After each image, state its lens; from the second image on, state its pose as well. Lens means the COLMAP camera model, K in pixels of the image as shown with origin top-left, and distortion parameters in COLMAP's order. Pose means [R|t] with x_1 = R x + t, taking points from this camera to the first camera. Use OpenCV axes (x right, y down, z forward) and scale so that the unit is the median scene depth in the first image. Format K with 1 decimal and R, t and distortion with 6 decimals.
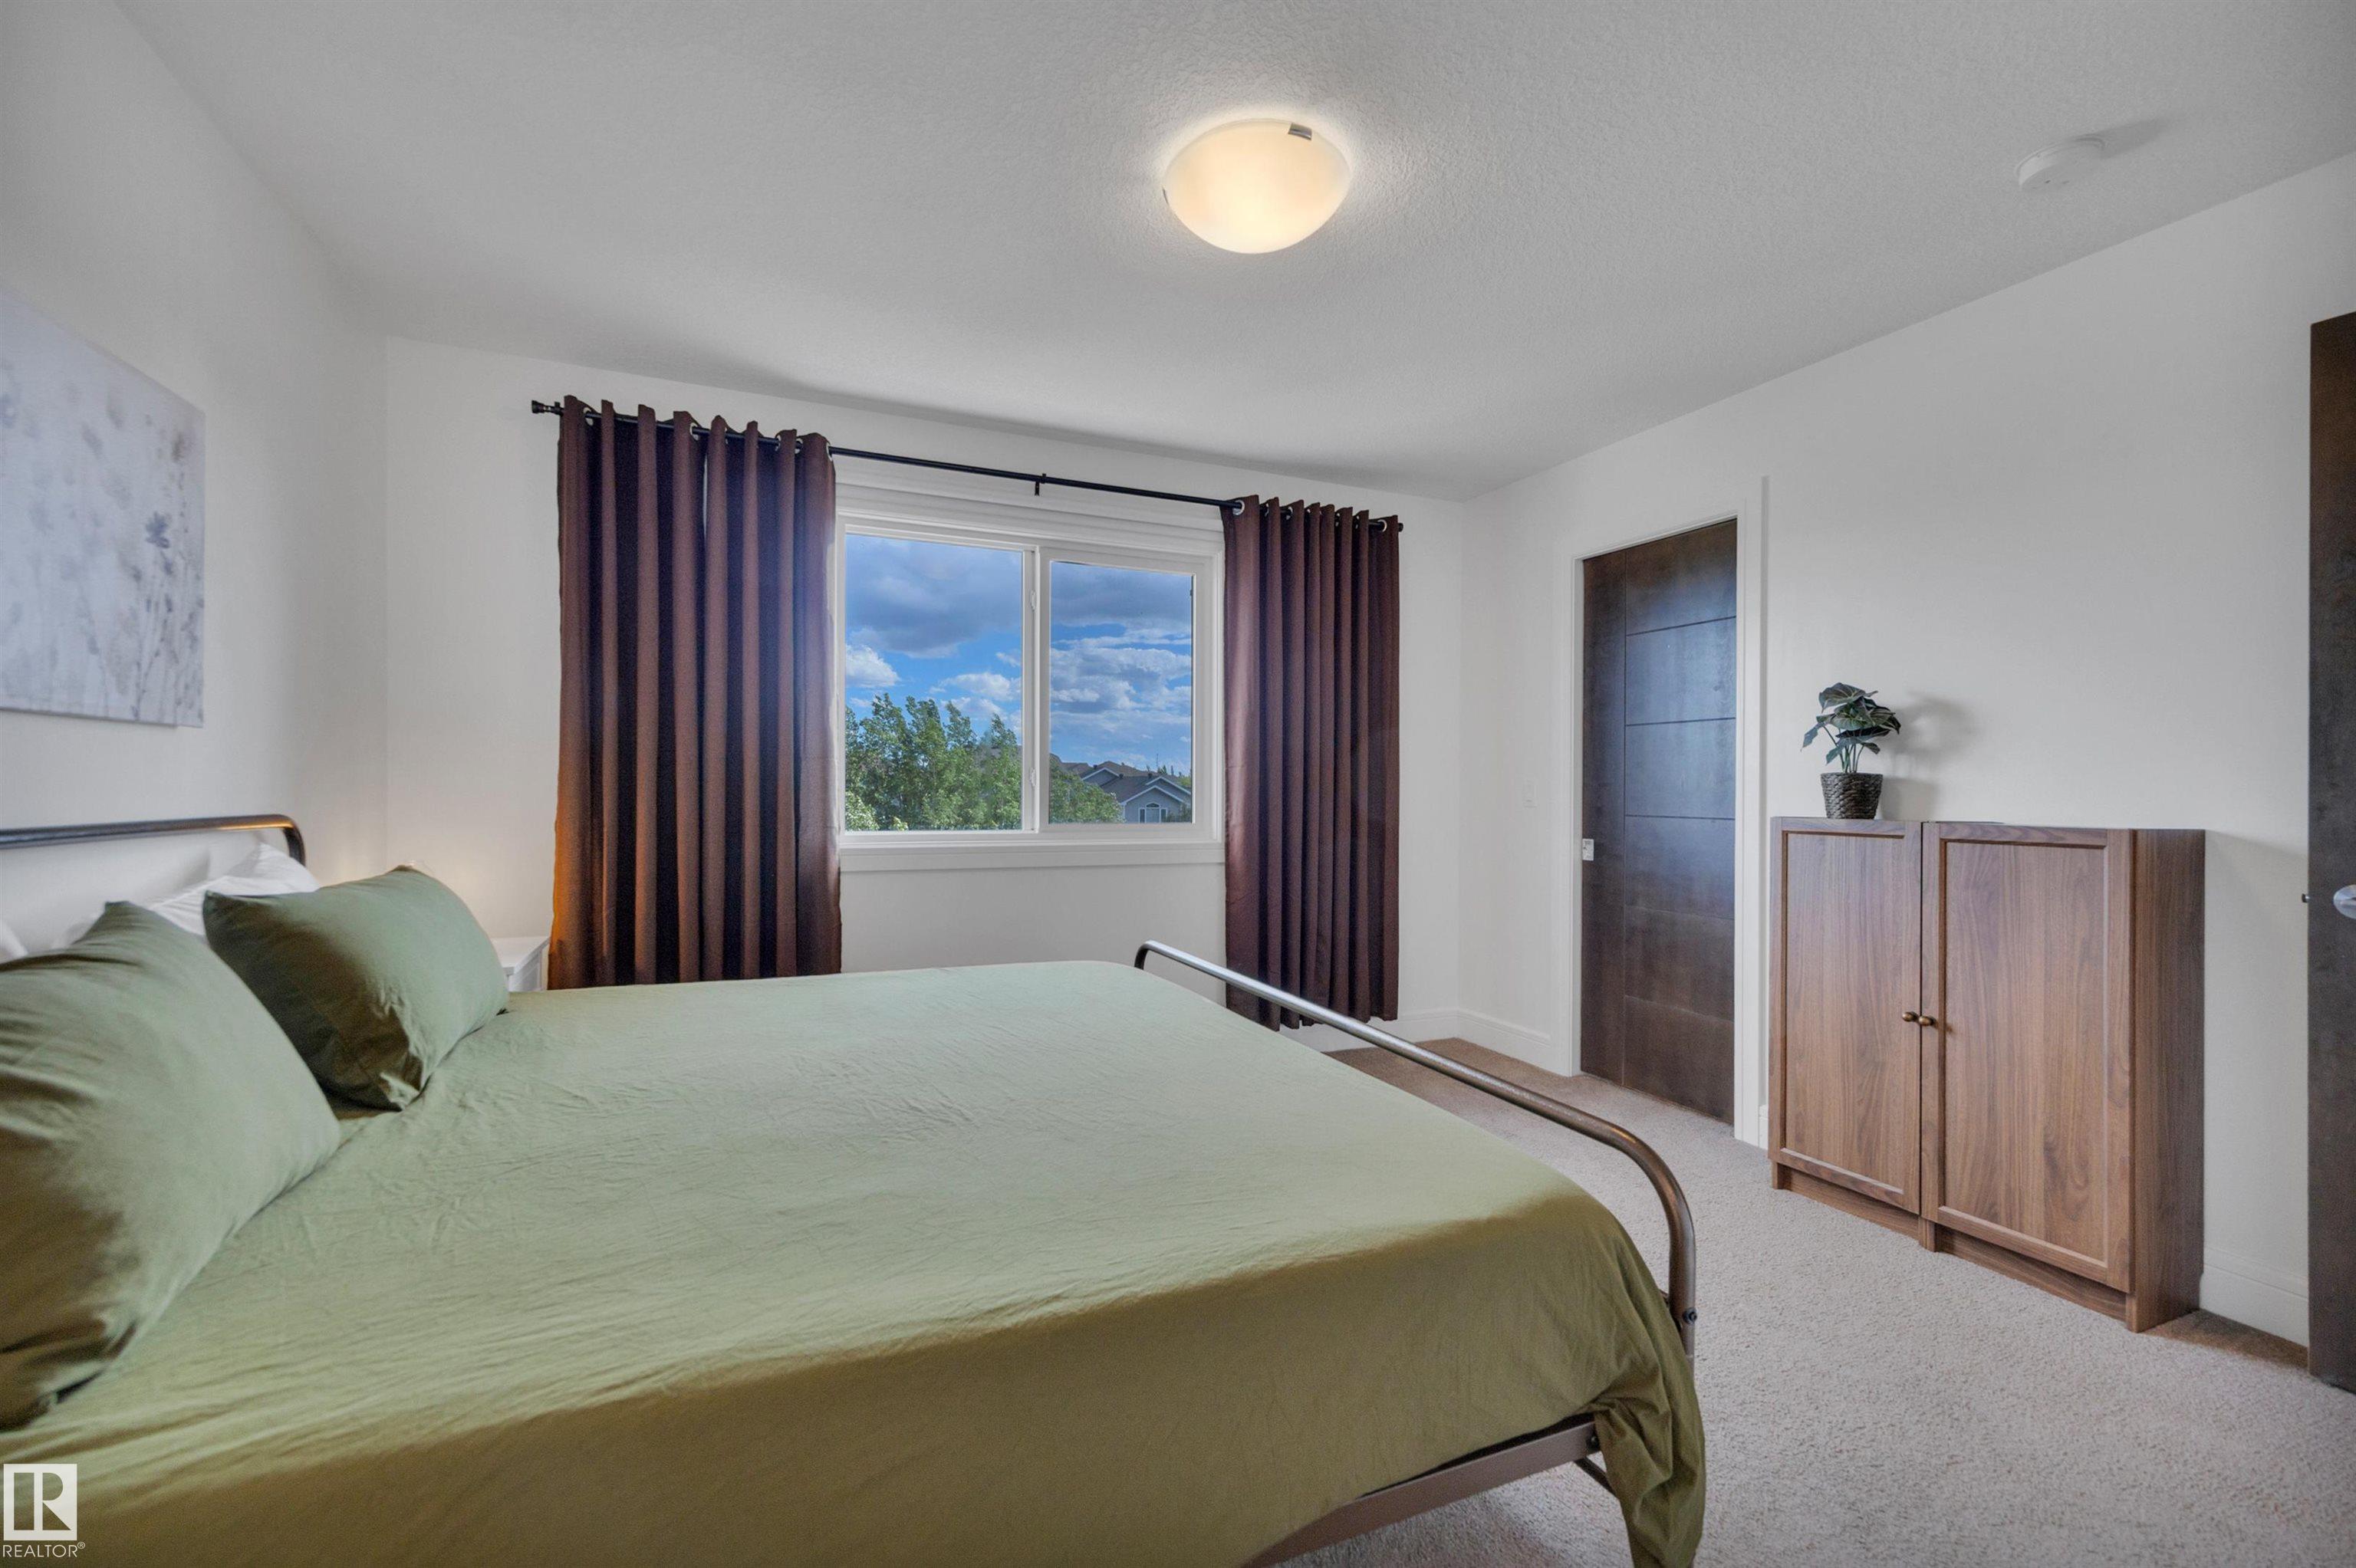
lens RADIAL K [[966.2, 0, 1174.2], [0, 966.2, 801.1], [0, 0, 1]] dist [-0.001109, -0.000067]
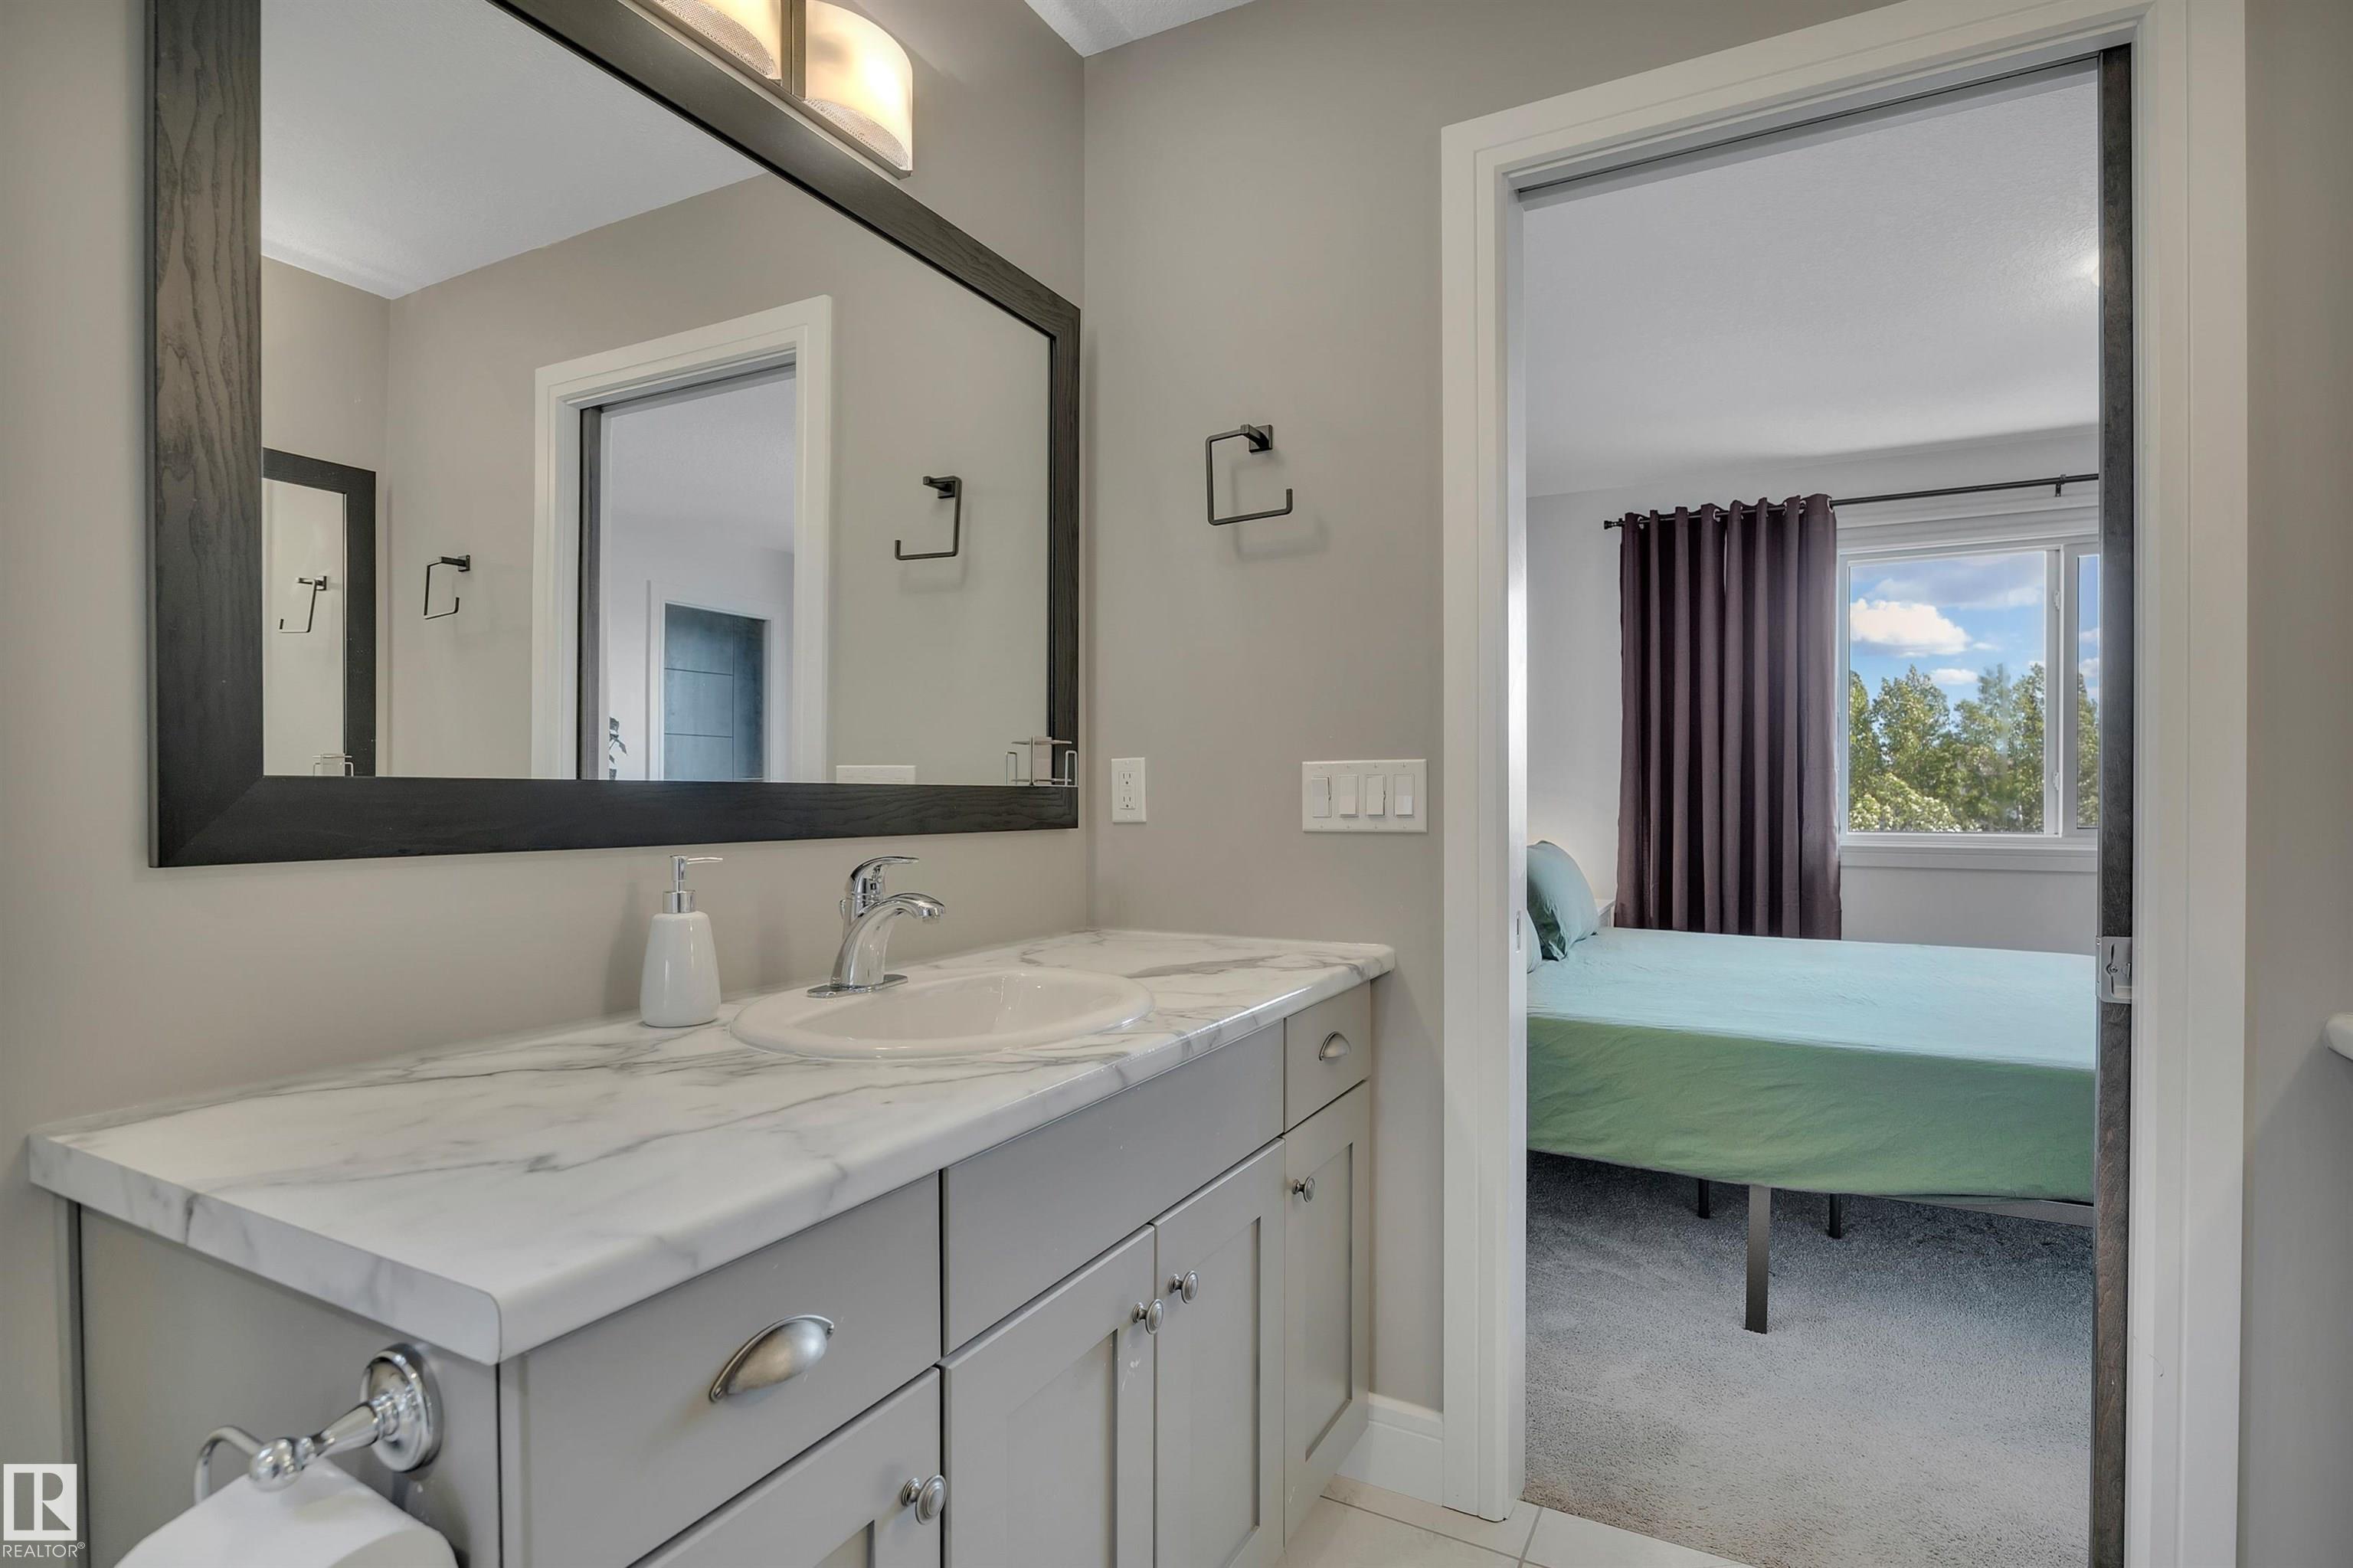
lens RADIAL K [[1167.0, 0, 1188.1], [0, 1167.0, 798.3], [0, 0, 1]] dist [-0.001083, 0.000047]
pose [[0.621216, -0.004430, -0.783627, 0.263300], [-0.004641, 0.999946, -0.009332, 0.010064], [0.783625, 0.009434, 0.621162, -0.479704]]
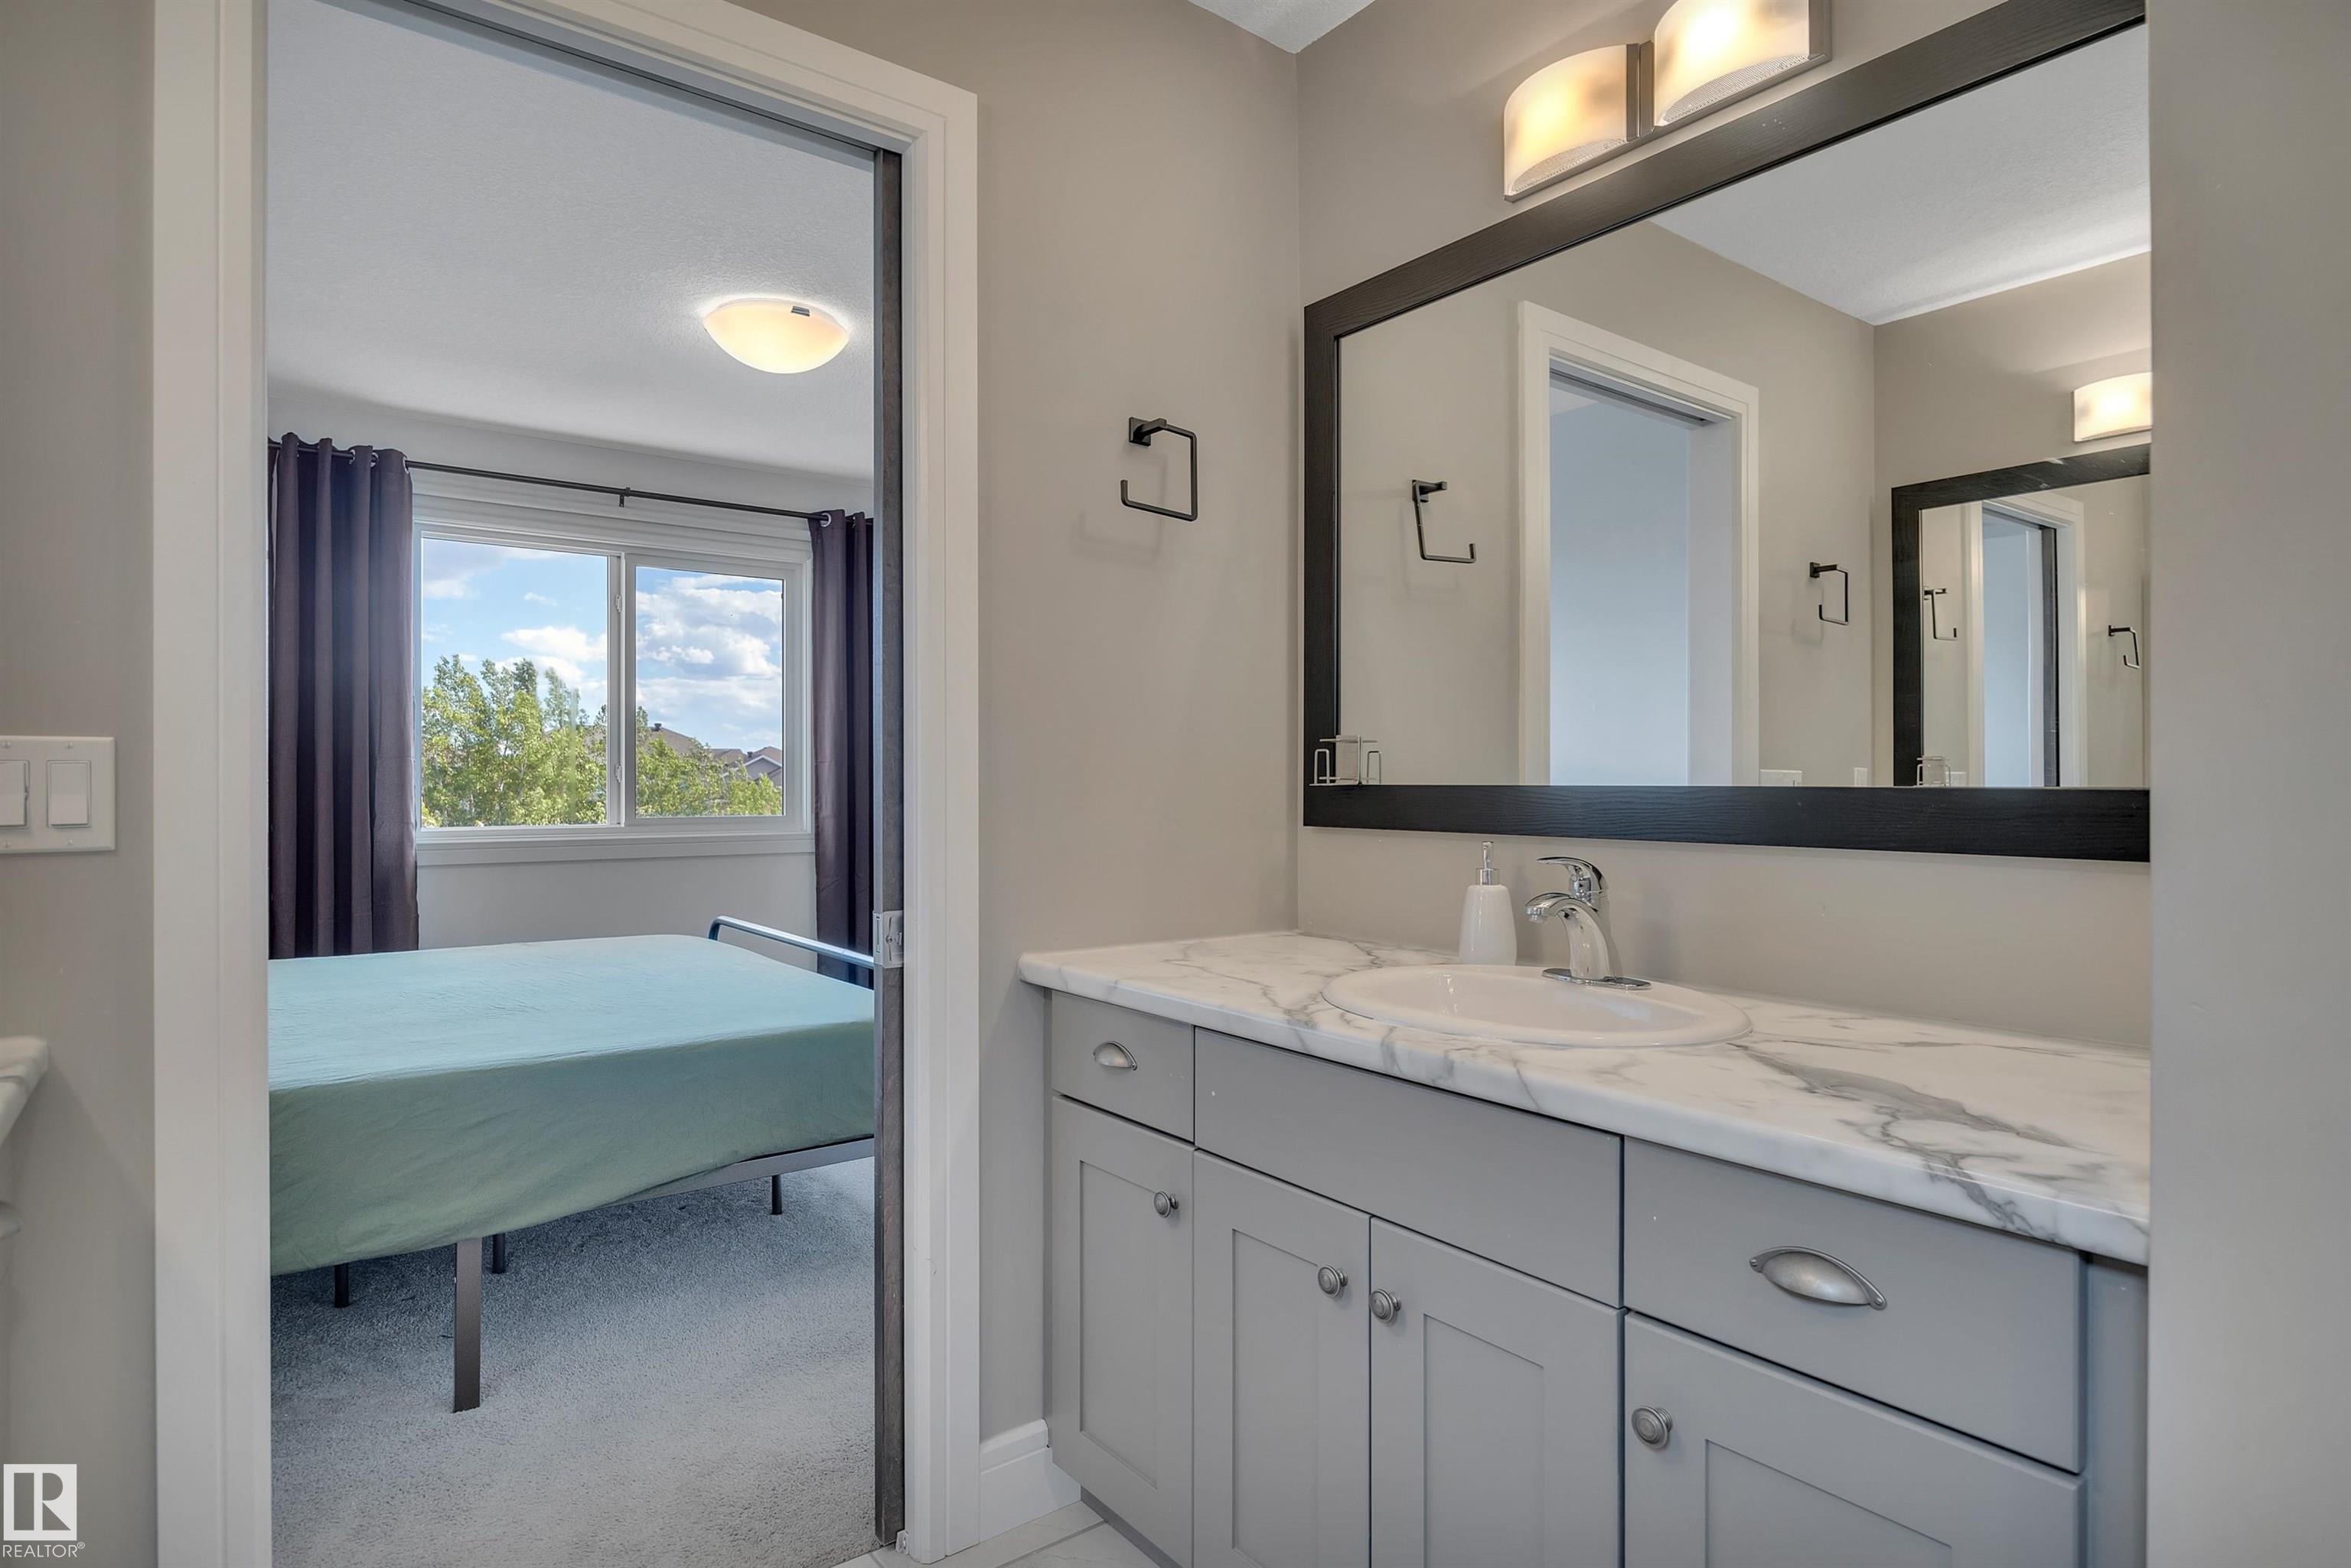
lens RADIAL K [[1242.0, 0, 1161.2], [0, 1242.0, 774.7], [0, 0, 1]] dist [-0.002418, 0.000294]
pose [[0.973650, -0.006848, 0.227944, 0.131985], [0.011115, 0.999786, -0.017444, 0.007727], [-0.227776, 0.019518, 0.973518, -0.490432]]
